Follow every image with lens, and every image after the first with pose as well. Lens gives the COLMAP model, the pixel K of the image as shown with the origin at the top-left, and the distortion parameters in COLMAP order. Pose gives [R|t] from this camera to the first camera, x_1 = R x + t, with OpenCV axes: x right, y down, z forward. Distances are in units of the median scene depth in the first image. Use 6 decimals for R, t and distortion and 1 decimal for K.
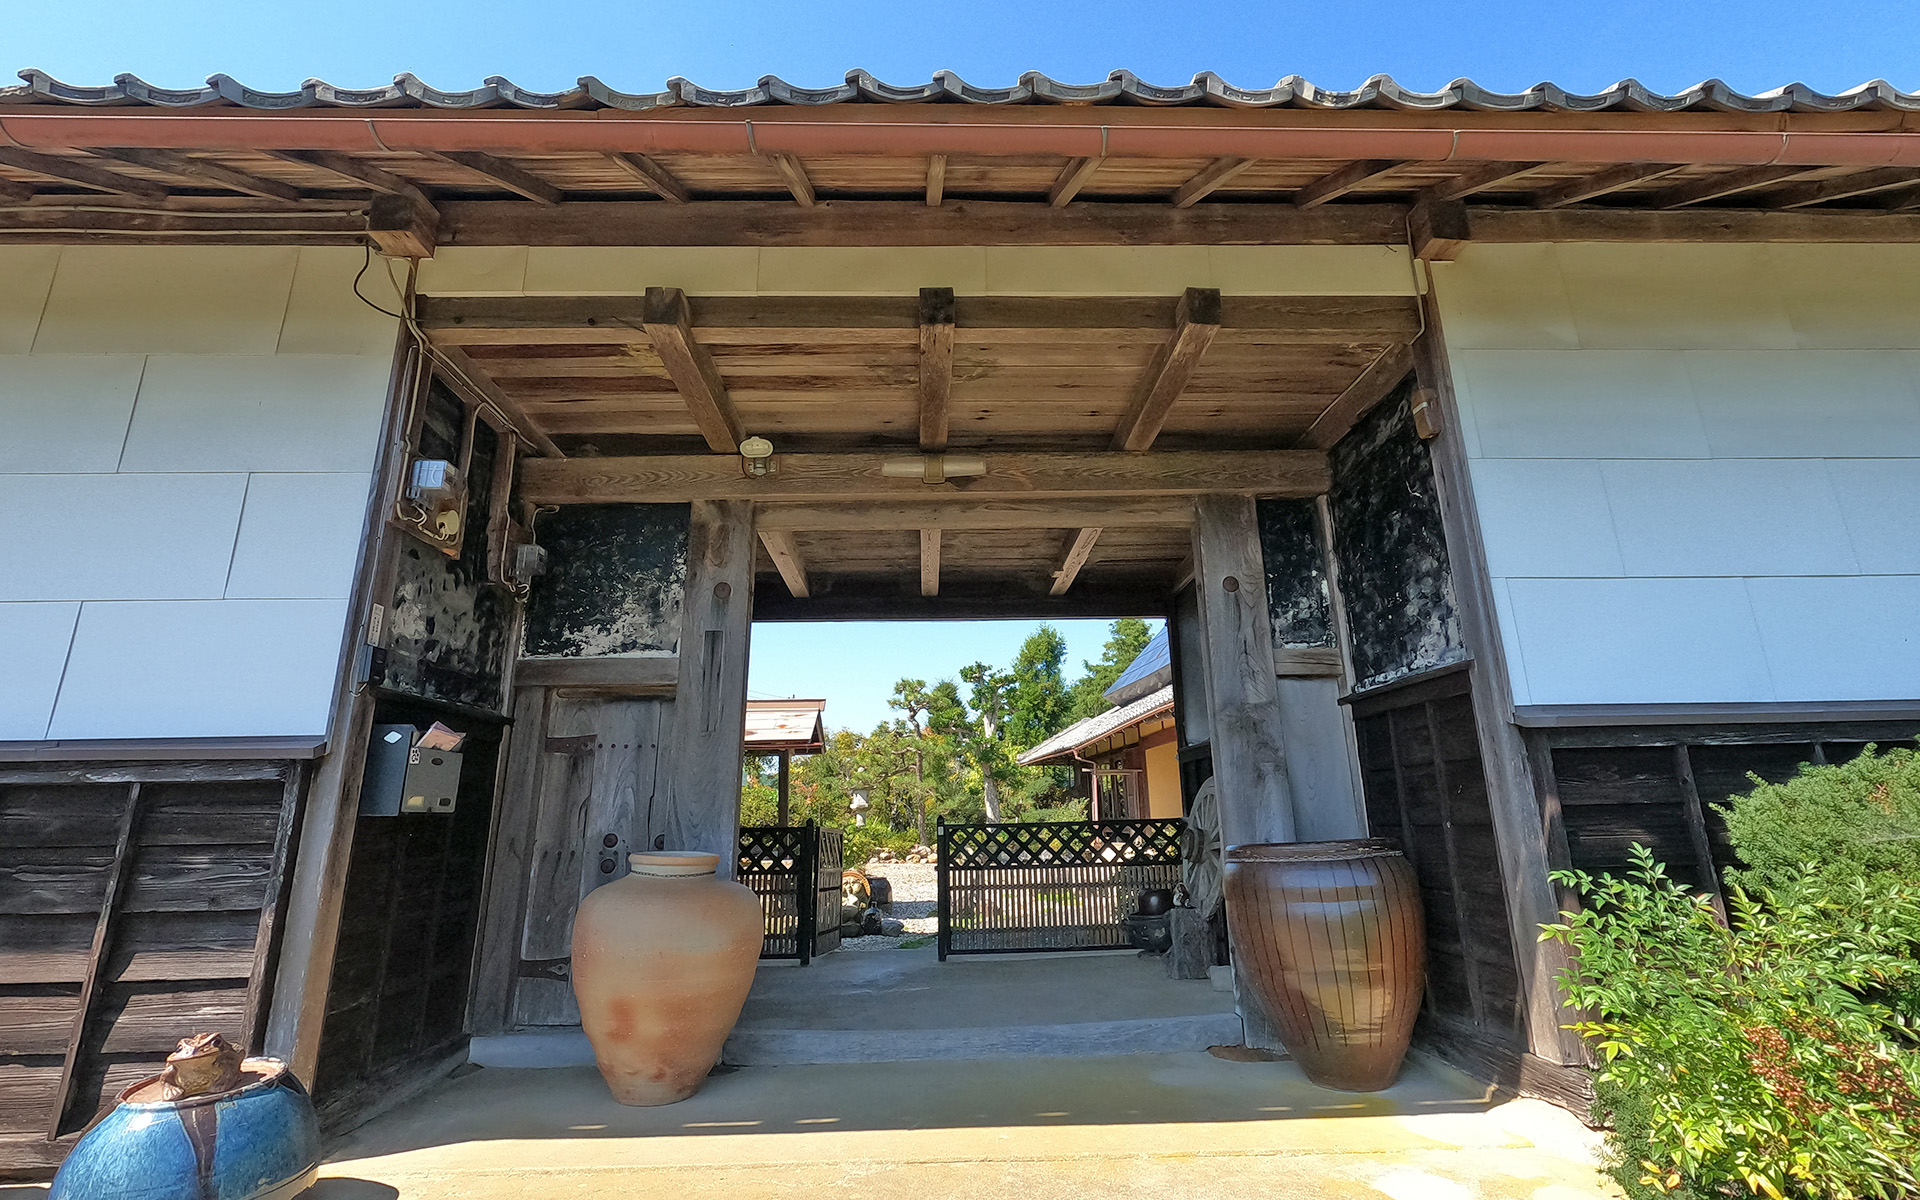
lens RADIAL K [[909.5, 0, 957.0], [0, 909.5, 579.6], [0, 0, 1]] dist [0.003070, 0.000171]
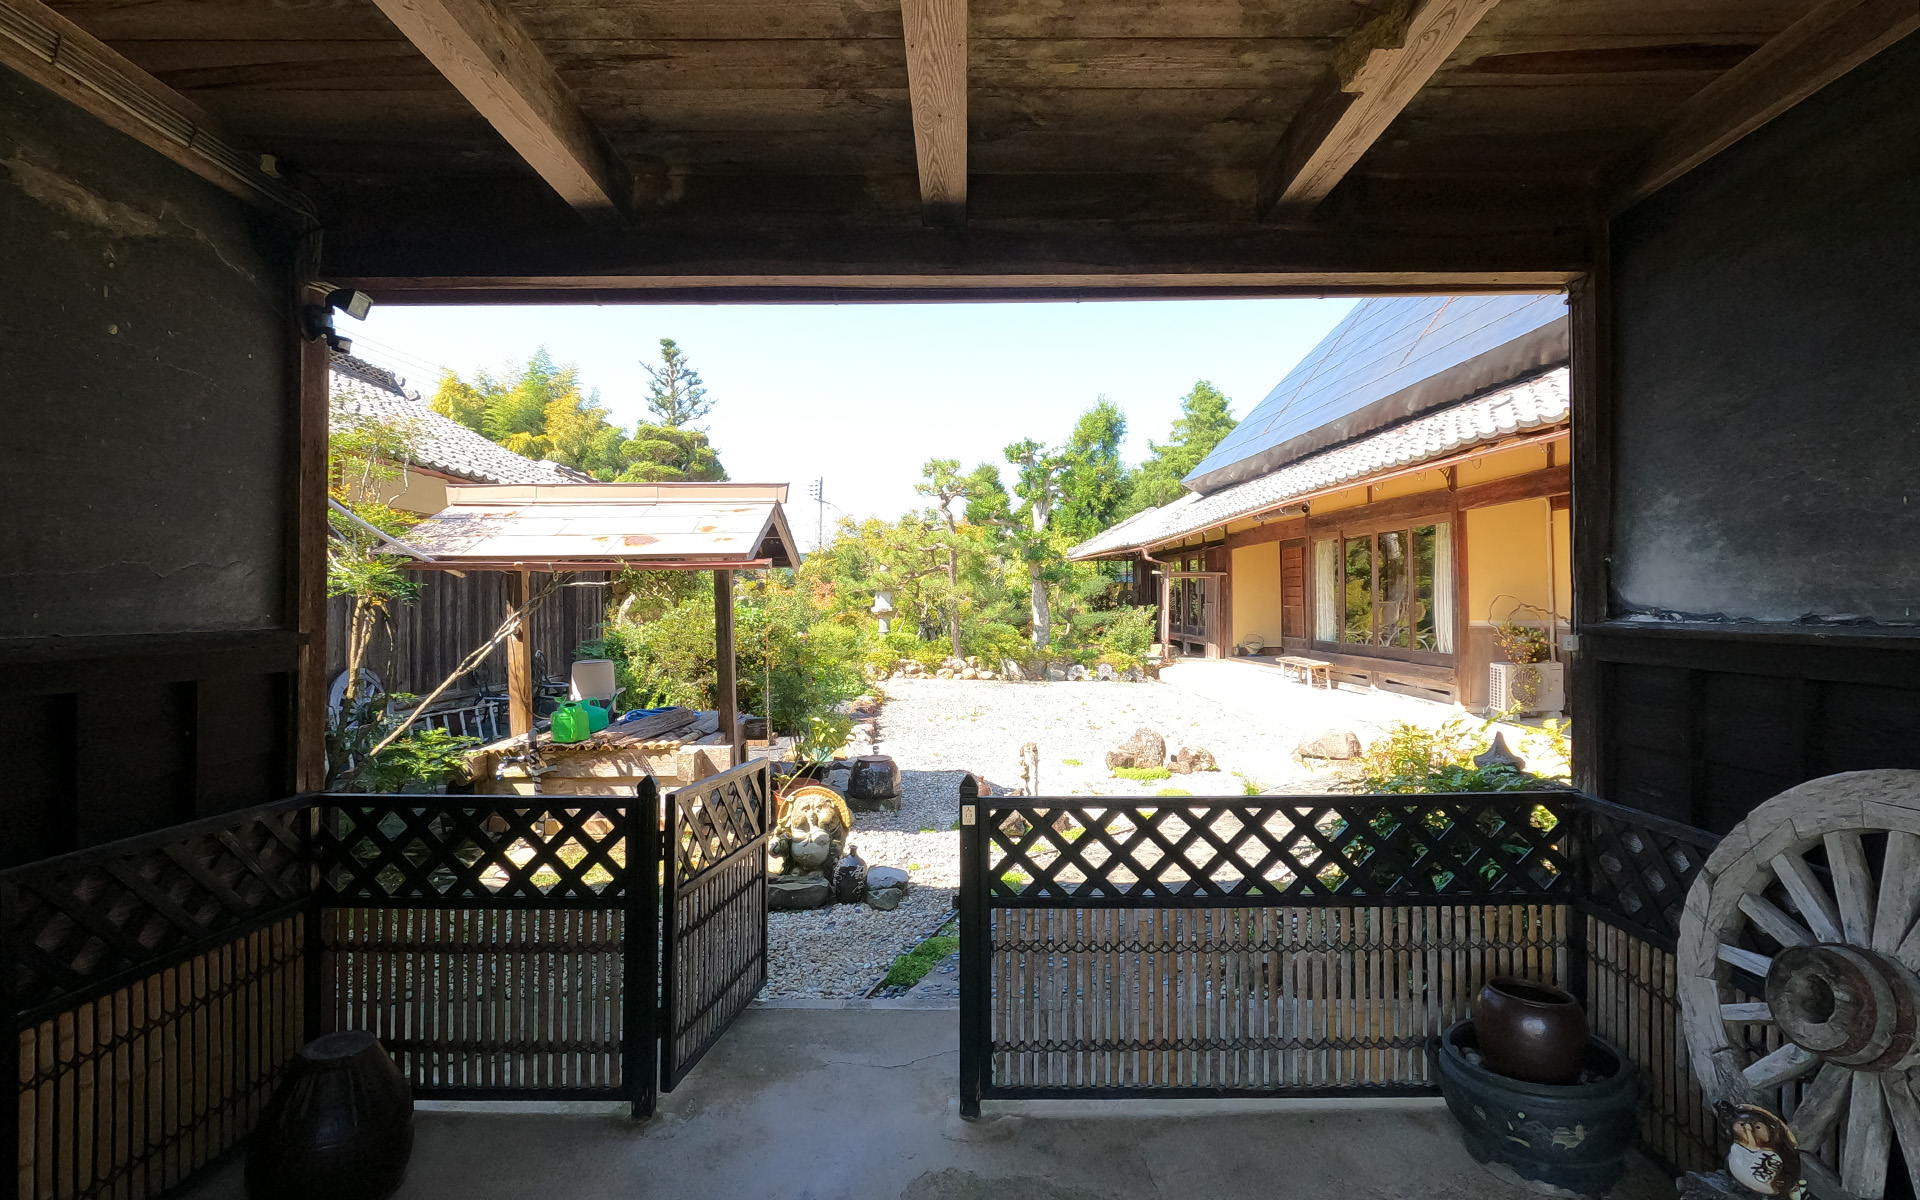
lens RADIAL K [[909.5, 0, 957.0], [0, 909.5, 579.6], [0, 0, 1]] dist [0.003070, 0.000171]
pose [[0.998965, 0.014560, -0.043088, -0.002196], [-0.004075, 0.972220, 0.234034, 0.024514], [0.045298, -0.233616, 0.971273, 0.192424]]
